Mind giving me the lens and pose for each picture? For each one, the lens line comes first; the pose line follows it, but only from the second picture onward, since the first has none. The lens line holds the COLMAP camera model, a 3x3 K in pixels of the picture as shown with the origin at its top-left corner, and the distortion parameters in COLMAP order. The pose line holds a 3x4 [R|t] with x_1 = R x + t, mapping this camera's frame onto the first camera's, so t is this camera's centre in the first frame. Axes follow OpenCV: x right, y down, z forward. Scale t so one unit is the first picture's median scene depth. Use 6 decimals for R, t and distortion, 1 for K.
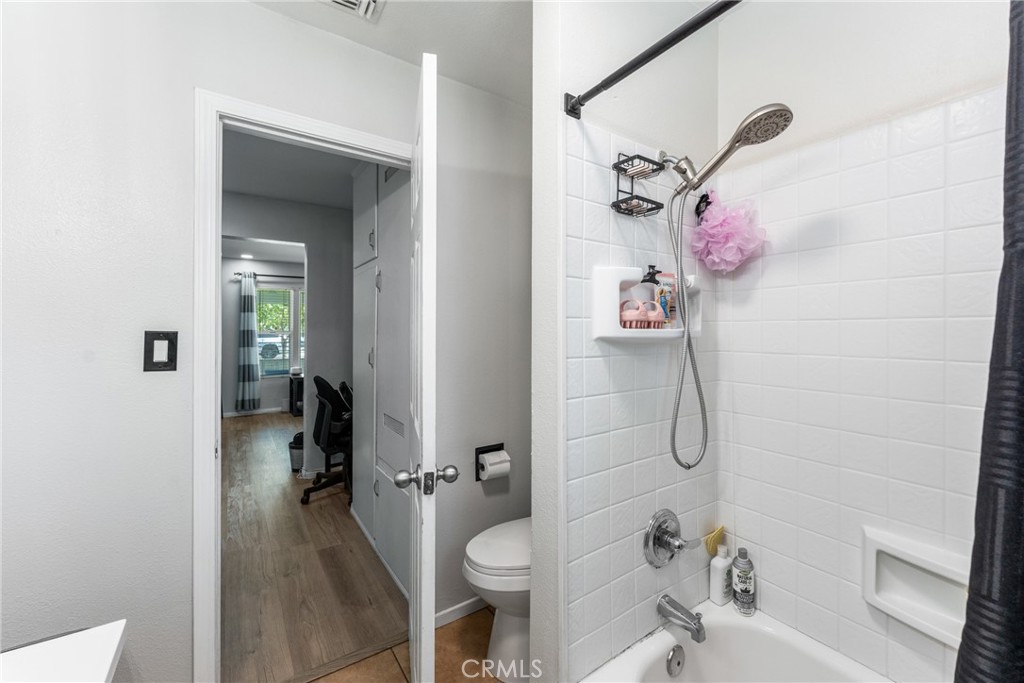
lens RADIAL K [[414.1, 0, 518.1], [0, 414.1, 334.7], [0, 0, 1]] dist [0.003010, -0.001032]
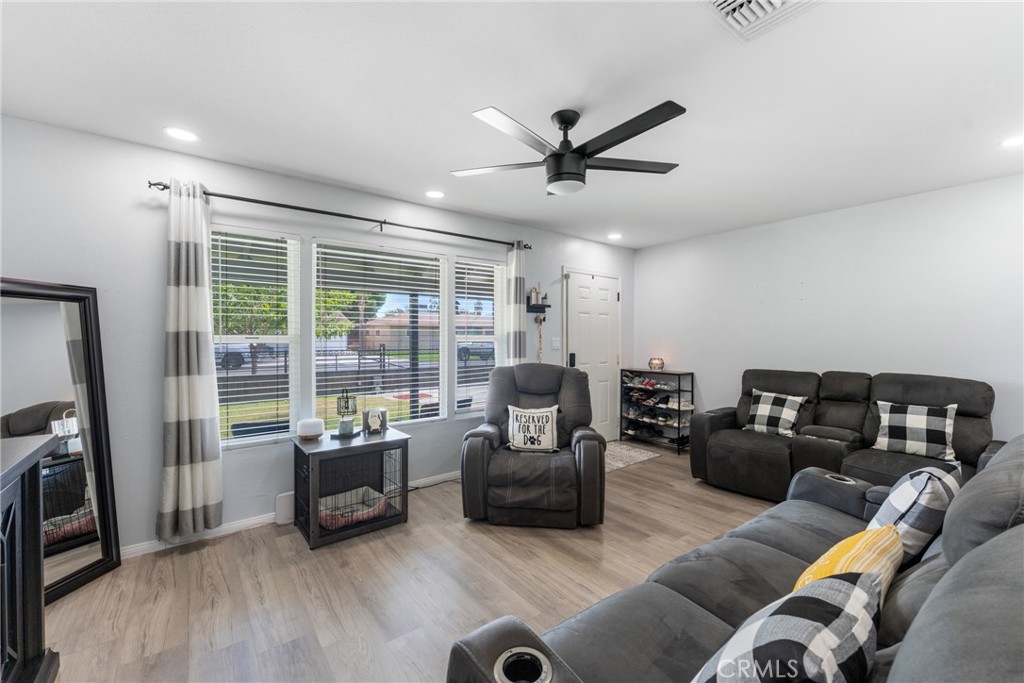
lens RADIAL K [[414.1, 0, 514.9], [0, 414.1, 343.8], [0, 0, 1]] dist [0.003010, -0.001032]
pose [[0.997834, -0.003267, 0.065703, -0.369978], [0.002607, 0.999945, 0.010127, -0.003146], [-0.065732, -0.009934, 0.997788, 0.589582]]
